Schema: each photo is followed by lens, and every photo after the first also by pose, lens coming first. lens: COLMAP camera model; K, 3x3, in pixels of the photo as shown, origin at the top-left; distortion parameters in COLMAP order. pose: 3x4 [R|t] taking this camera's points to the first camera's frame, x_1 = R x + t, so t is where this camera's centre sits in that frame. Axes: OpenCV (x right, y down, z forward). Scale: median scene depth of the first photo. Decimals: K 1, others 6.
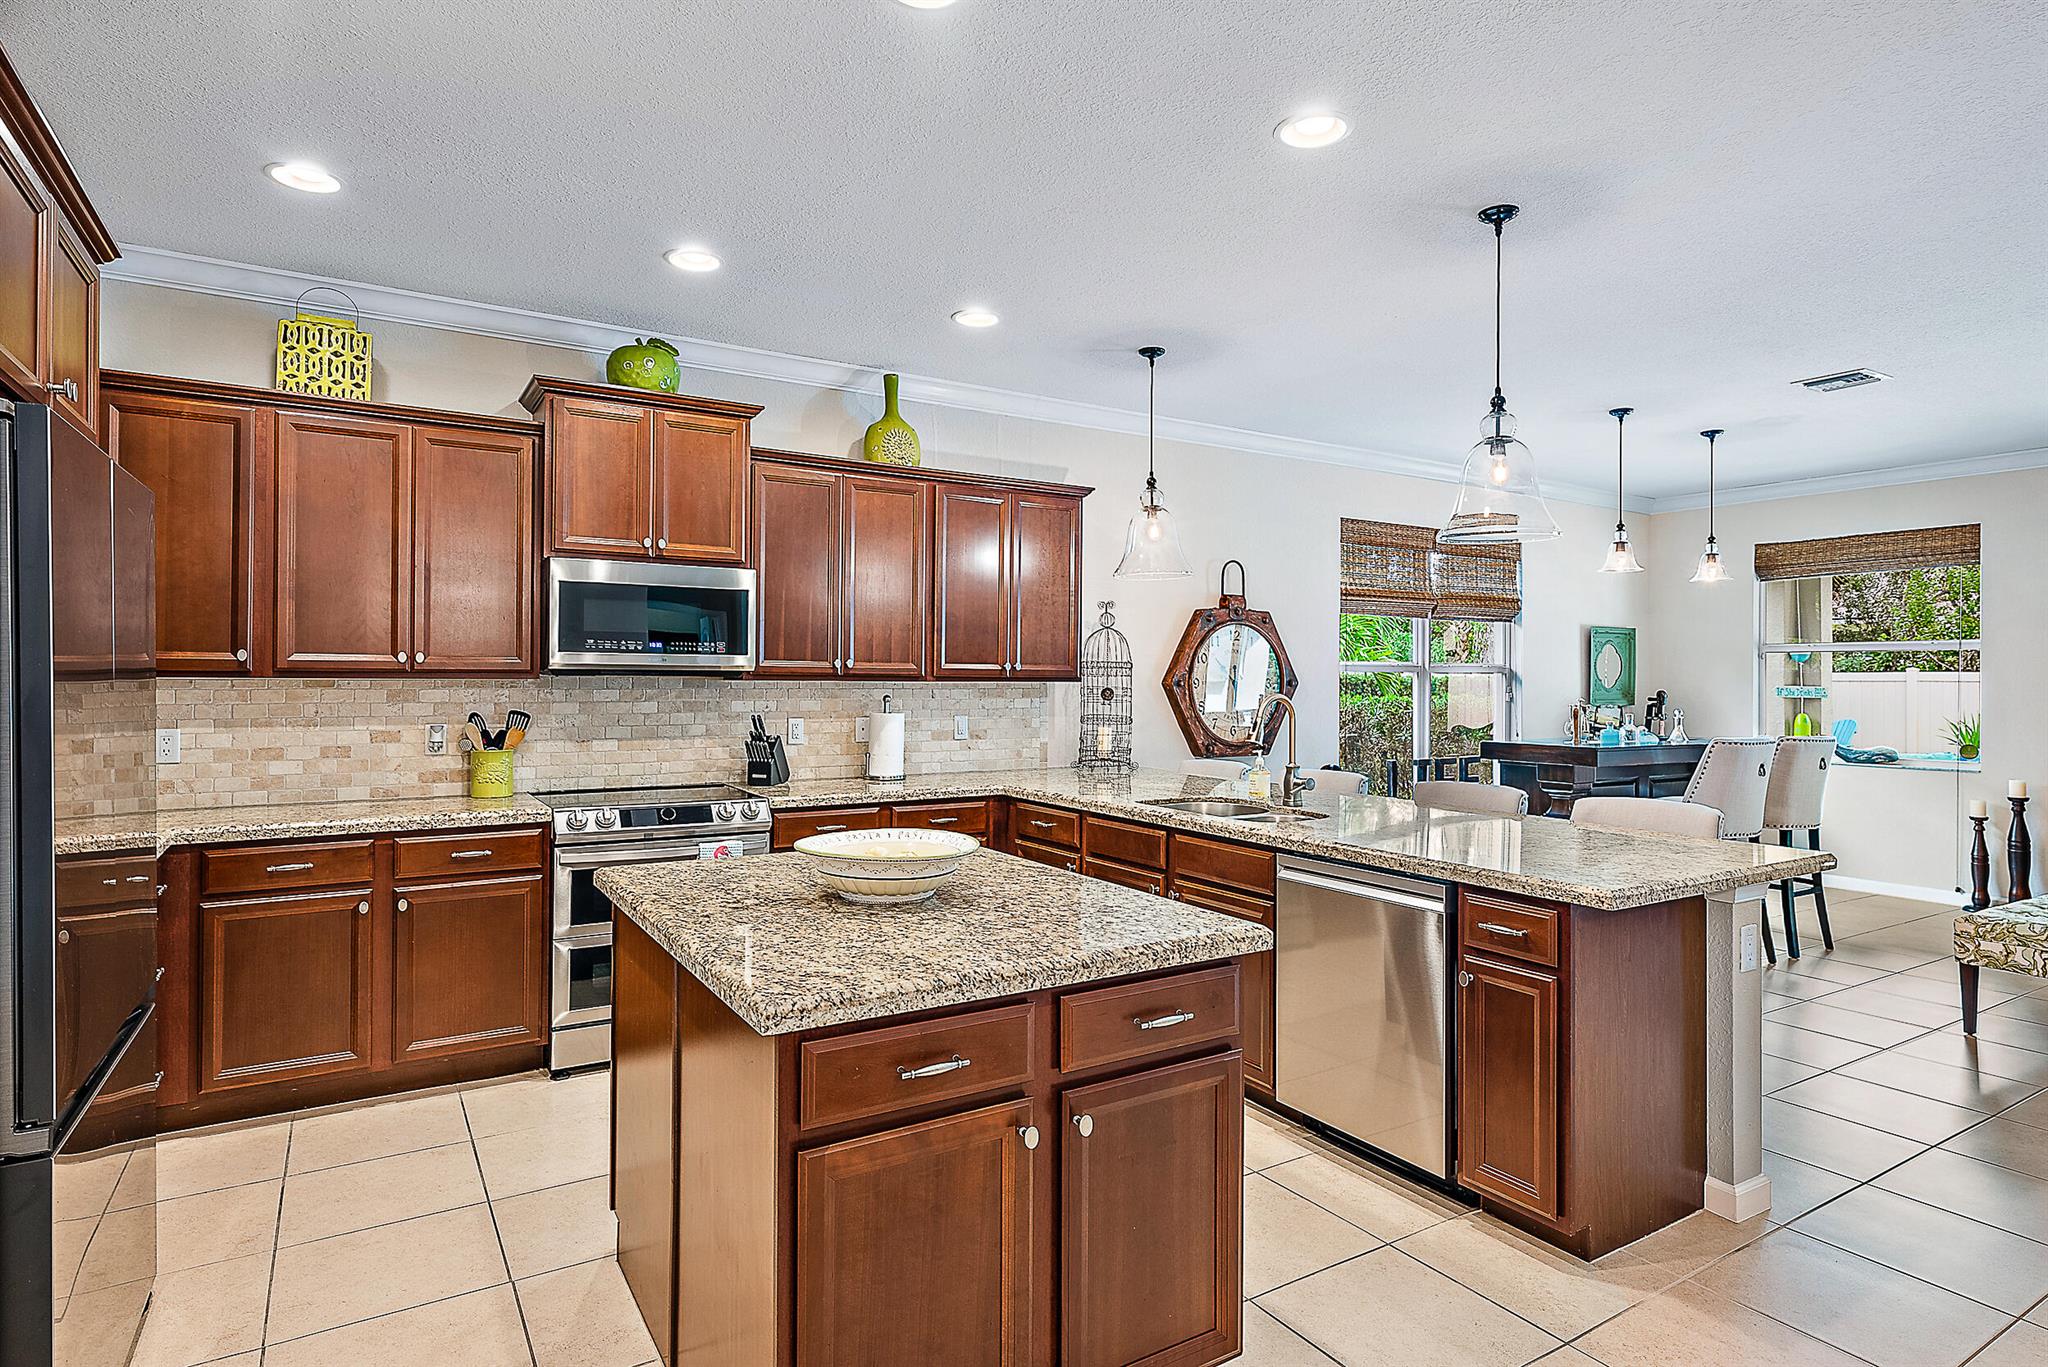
lens RADIAL K [[1090.9, 0, 1024.0], [0, 1090.9, 683.5], [0, 0, 1]] dist [0.003256, 0.000203]
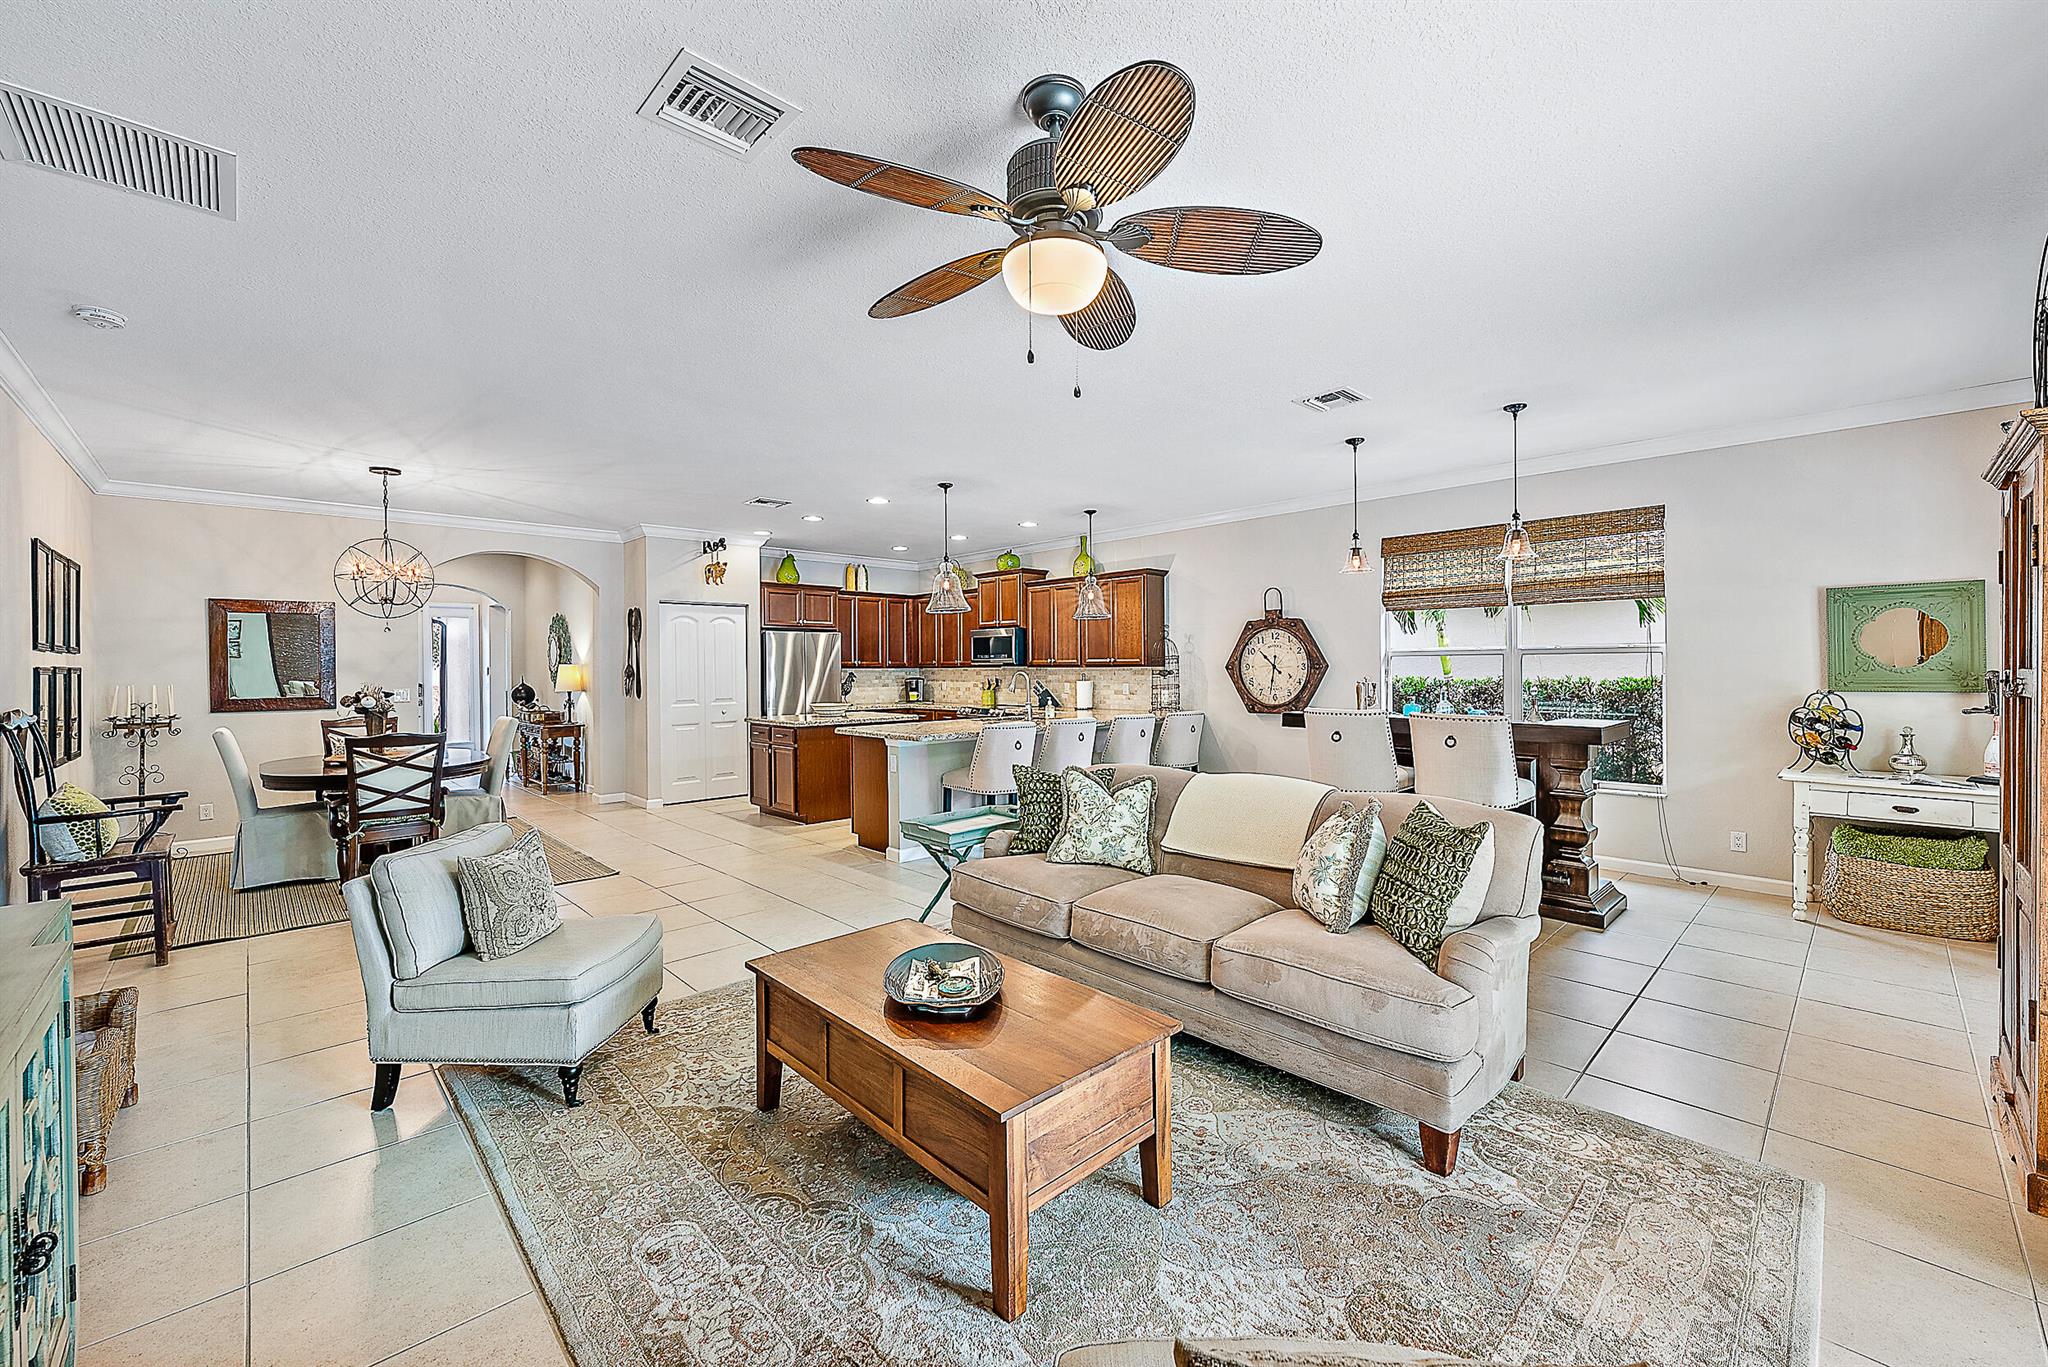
lens RADIAL K [[805.9, 0, 1024.0], [0, 805.9, 683.5], [0, 0, 1]] dist [0.000769, 0.000049]
pose [[0.210099, 0.010441, -0.977624, 1.448251], [0.001273, 0.999939, 0.010953, 0.012370], [0.977679, -0.003545, 0.210073, 0.477749]]
